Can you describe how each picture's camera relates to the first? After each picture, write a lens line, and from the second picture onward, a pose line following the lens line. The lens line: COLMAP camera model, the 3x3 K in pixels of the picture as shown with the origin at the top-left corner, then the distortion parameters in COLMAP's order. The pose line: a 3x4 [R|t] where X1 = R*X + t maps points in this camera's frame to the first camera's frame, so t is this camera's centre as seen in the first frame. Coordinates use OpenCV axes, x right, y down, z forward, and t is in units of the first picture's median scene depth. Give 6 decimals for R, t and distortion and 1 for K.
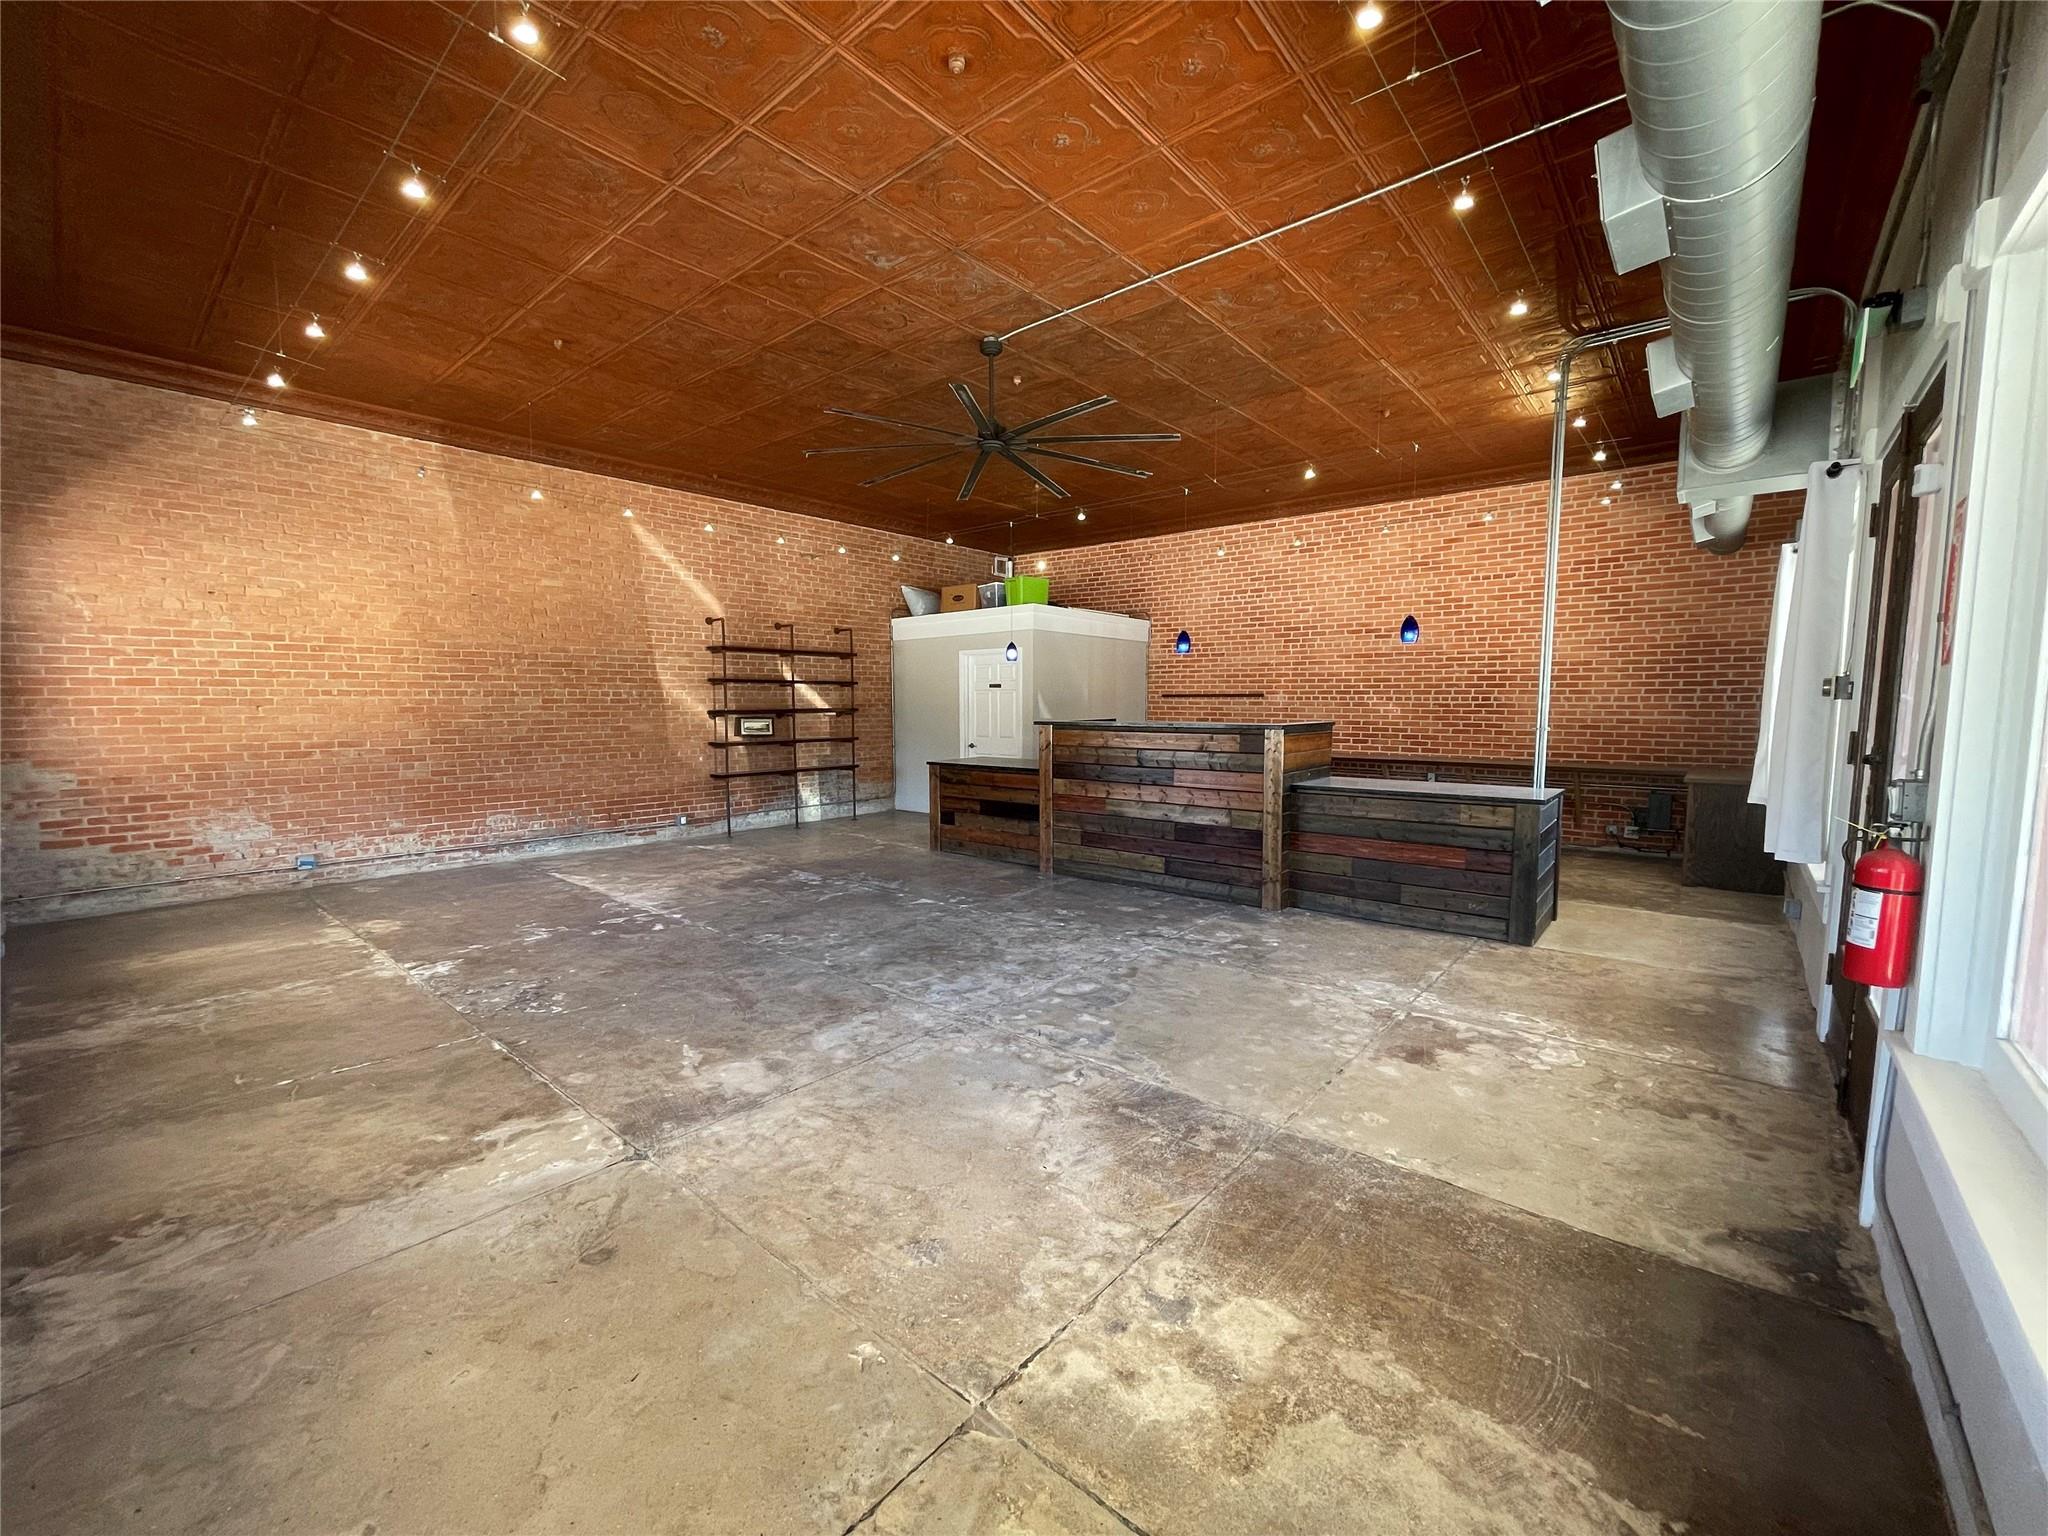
lens RADIAL K [[827.6, 0, 1019.9], [0, 827.6, 774.3], [0, 0, 1]] dist [-0.001300, -0.000999]
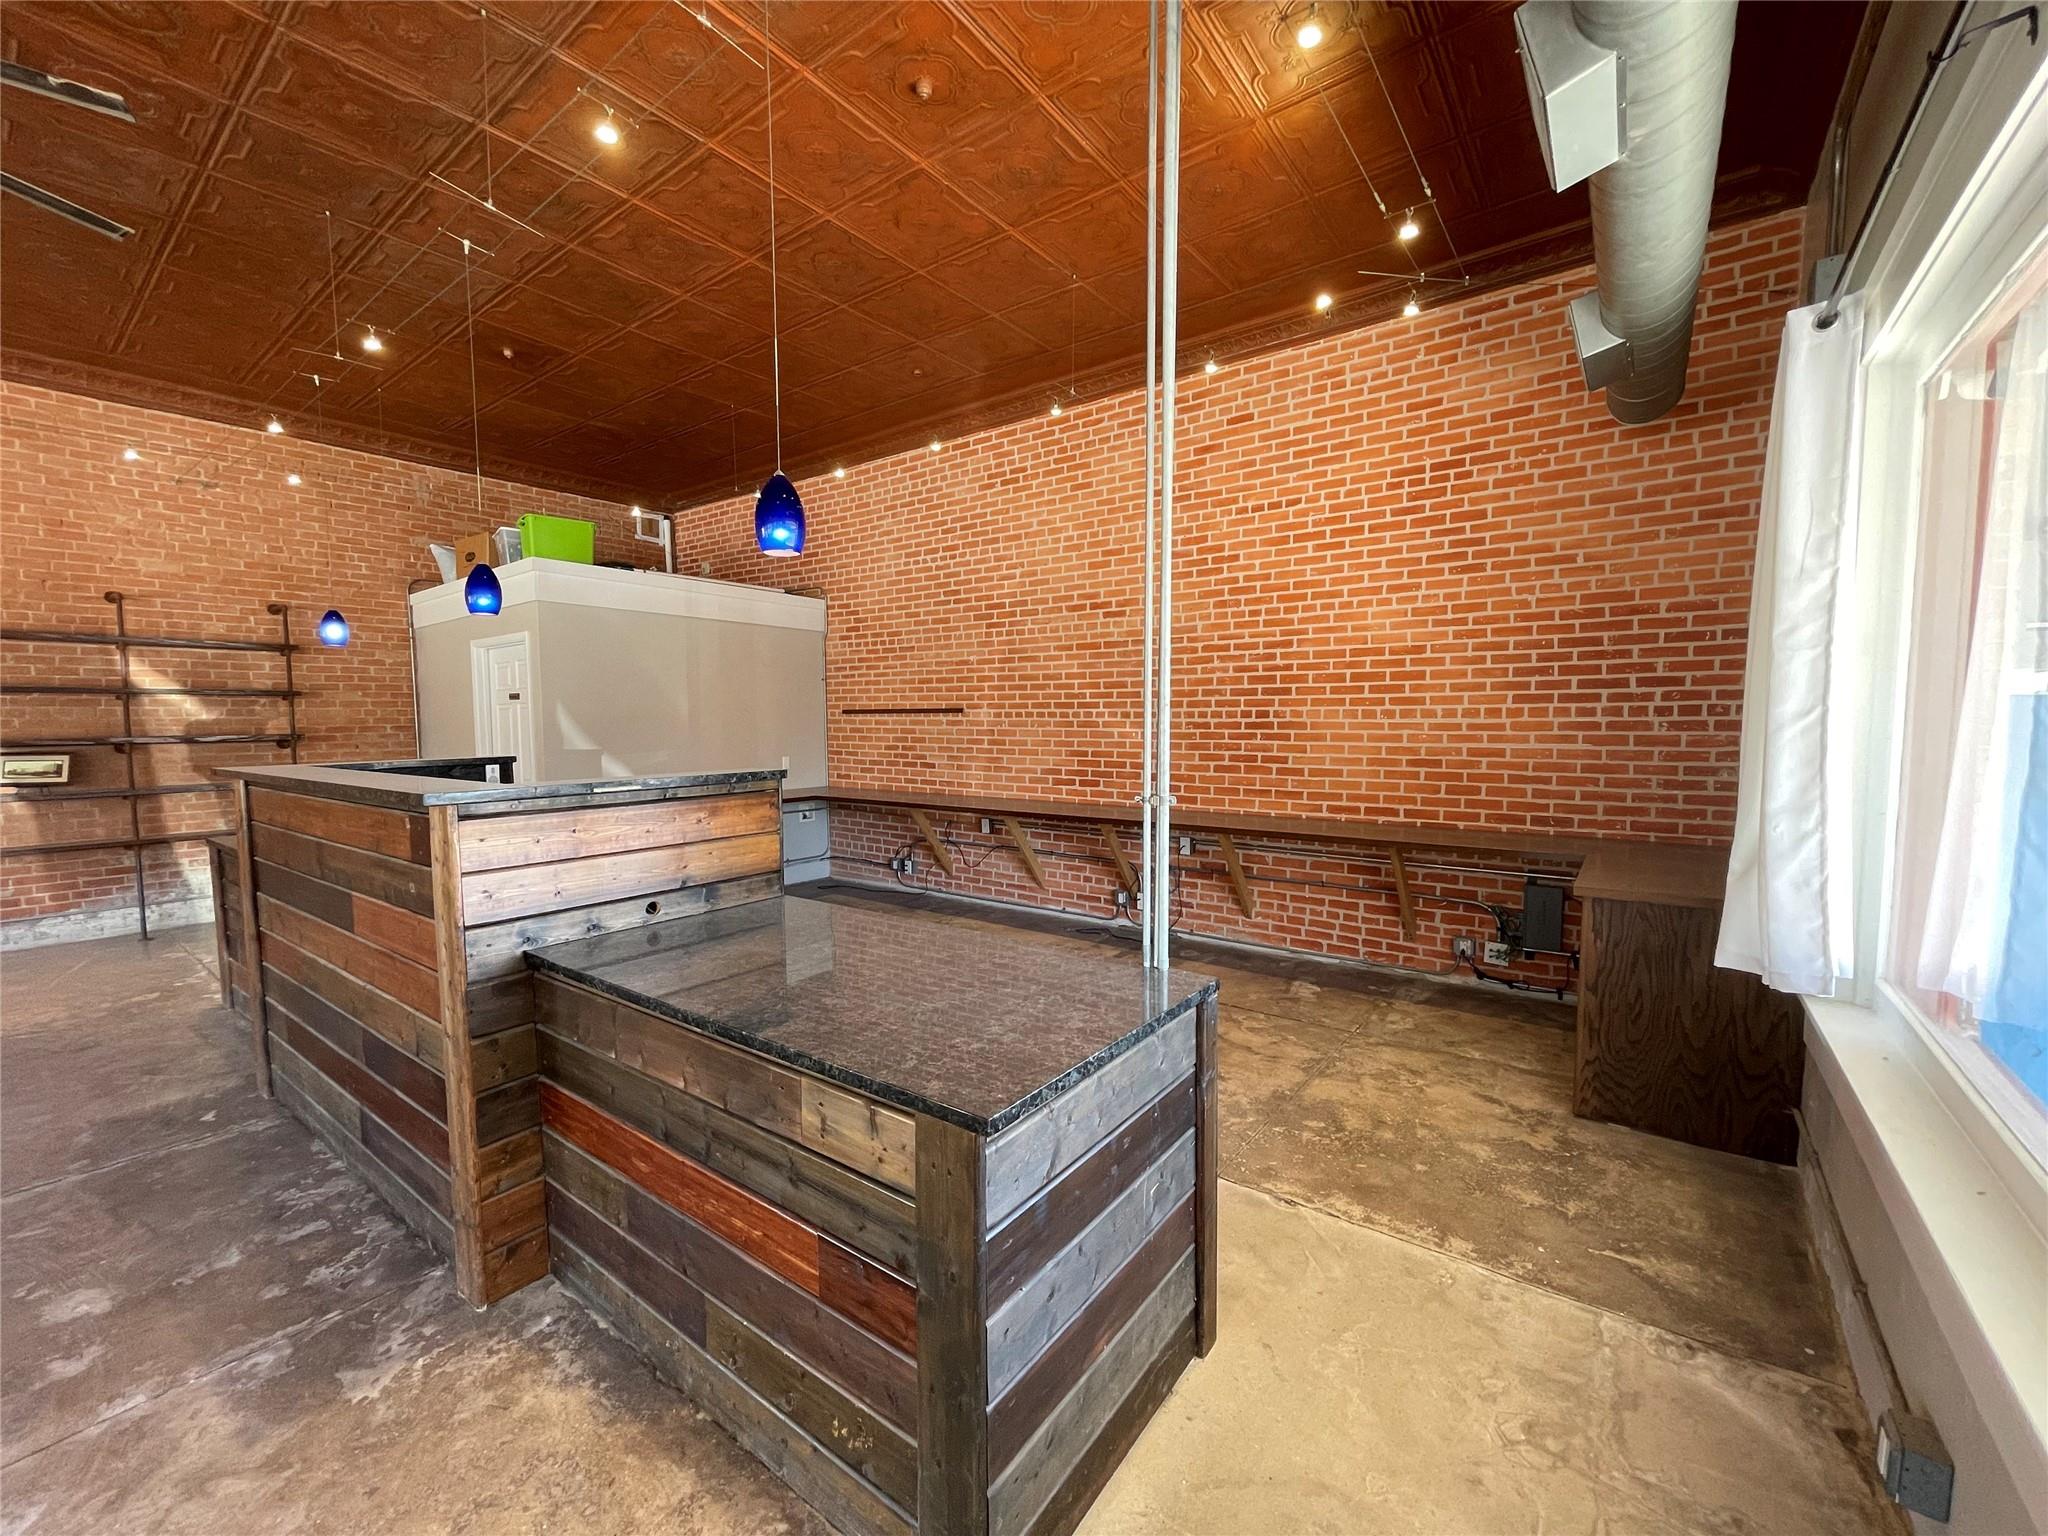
lens RADIAL K [[827.6, 0, 1021.8], [0, 827.6, 773.2], [0, 0, 1]] dist [-0.001300, -0.000999]
pose [[0.998221, -0.009010, 0.058939, 0.404937], [0.010328, 0.999702, -0.022097, -0.042764], [-0.058722, 0.022667, 0.998017, 0.479879]]
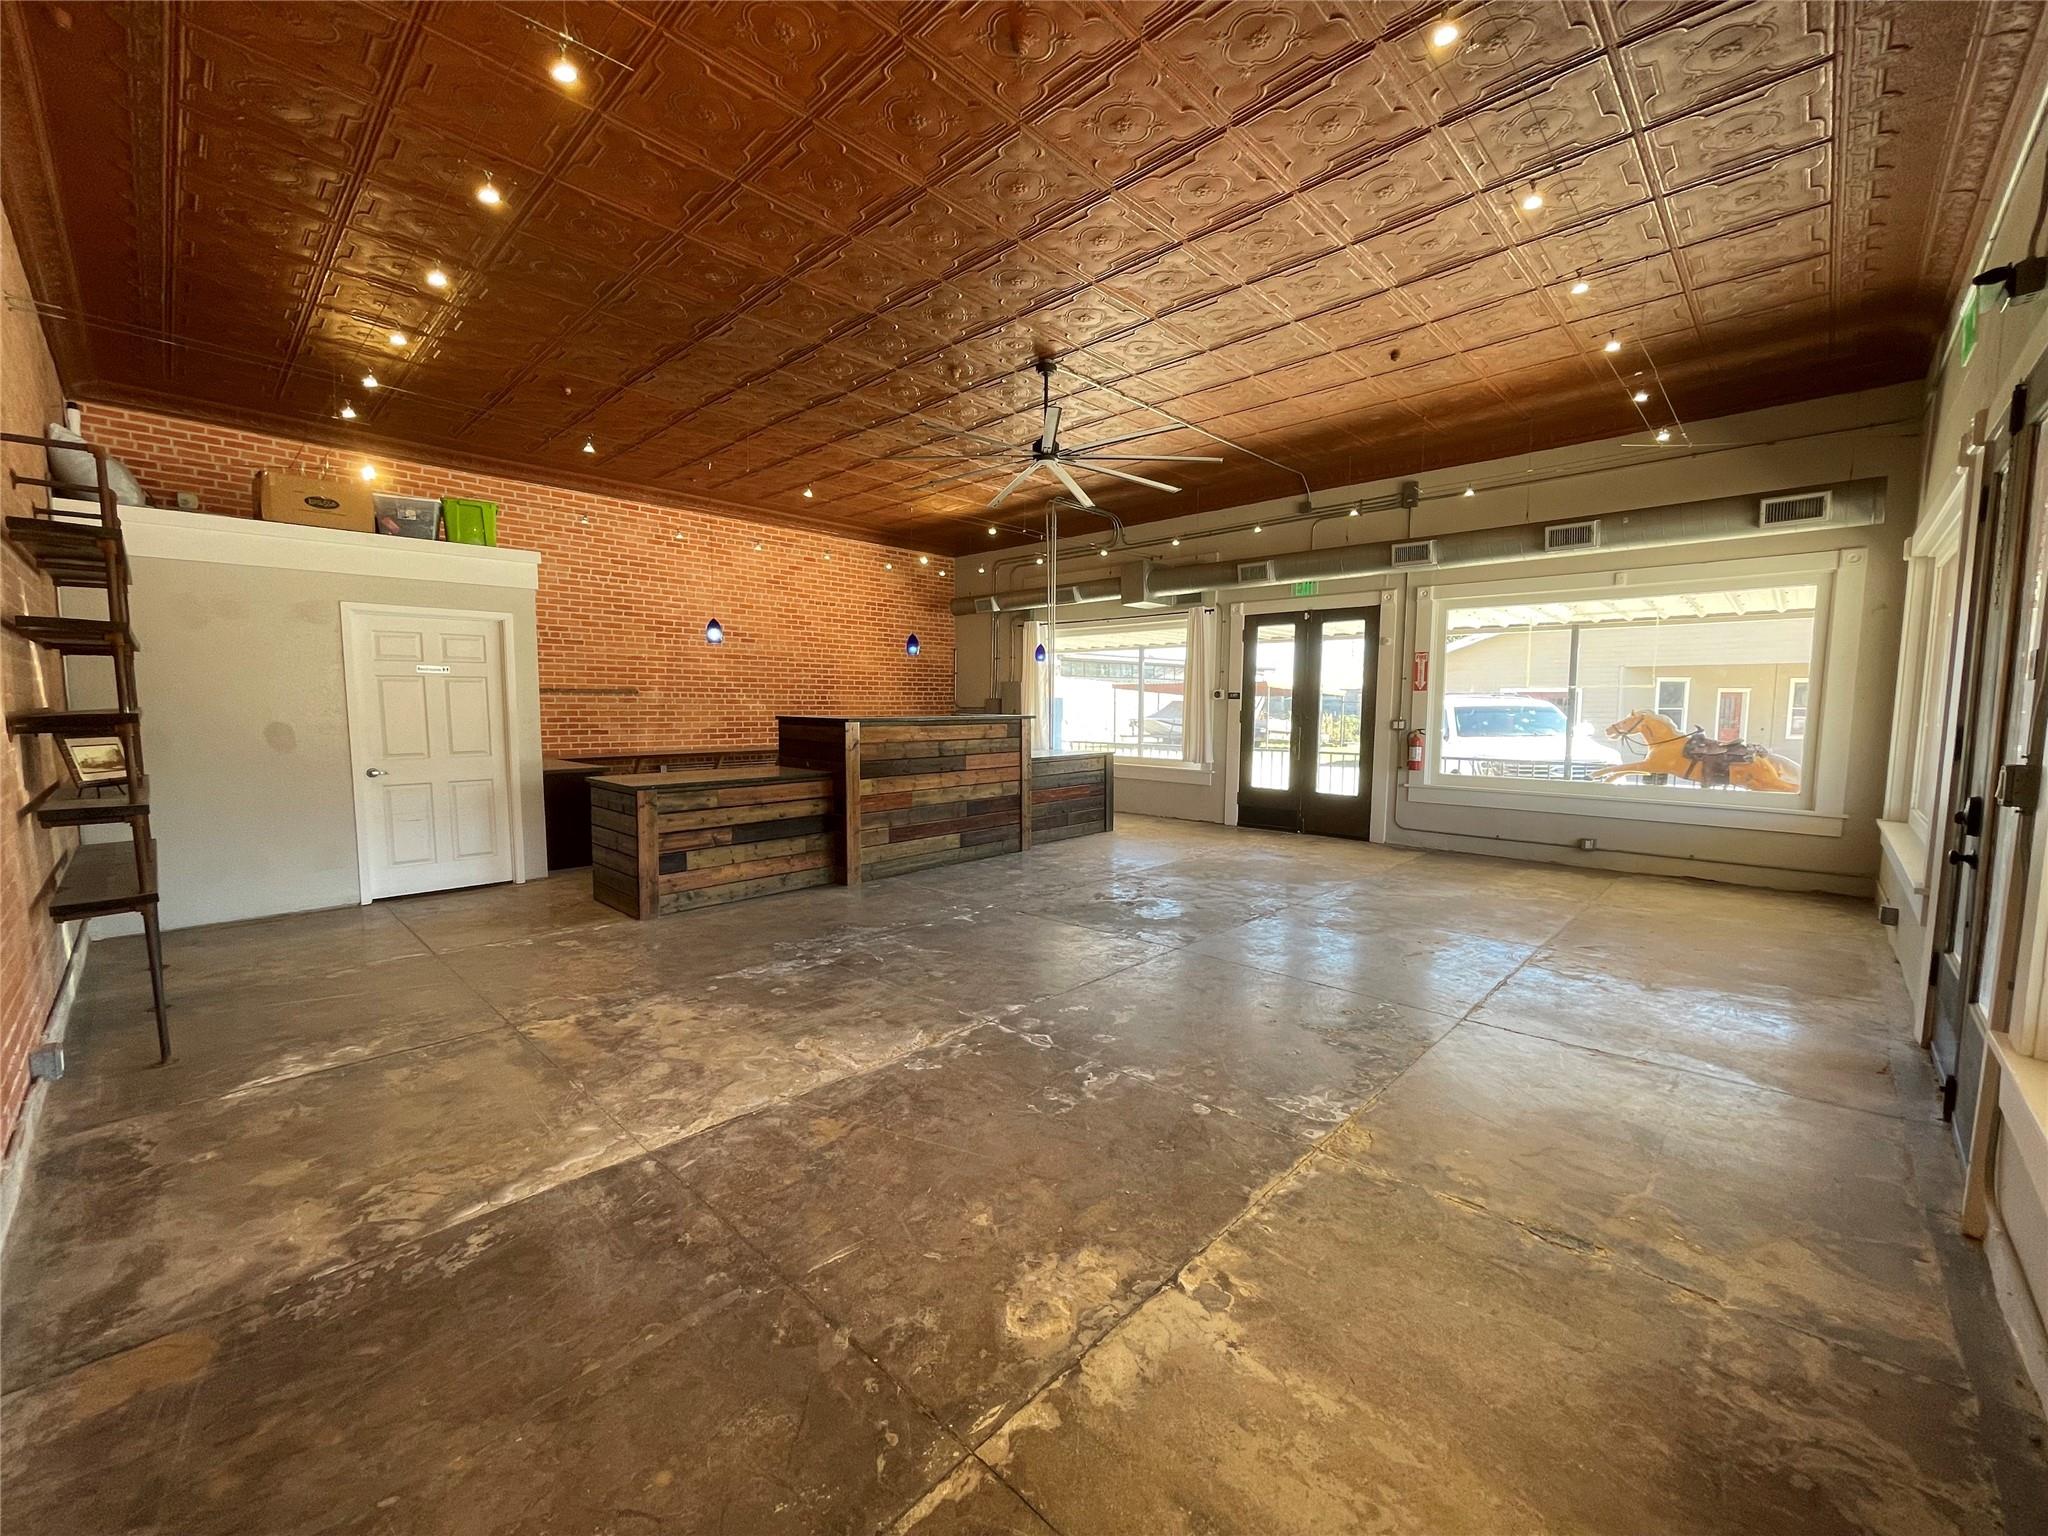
lens RADIAL K [[827.6, 0, 1024.0], [0, 827.6, 771.8], [0, 0, 1]] dist [-0.001300, -0.000999]
pose [[0.052472, -0.081742, 0.995271, -0.809166], [0.084477, 0.993435, 0.077138, -0.055501], [-0.995043, 0.080030, 0.059033, 0.705267]]
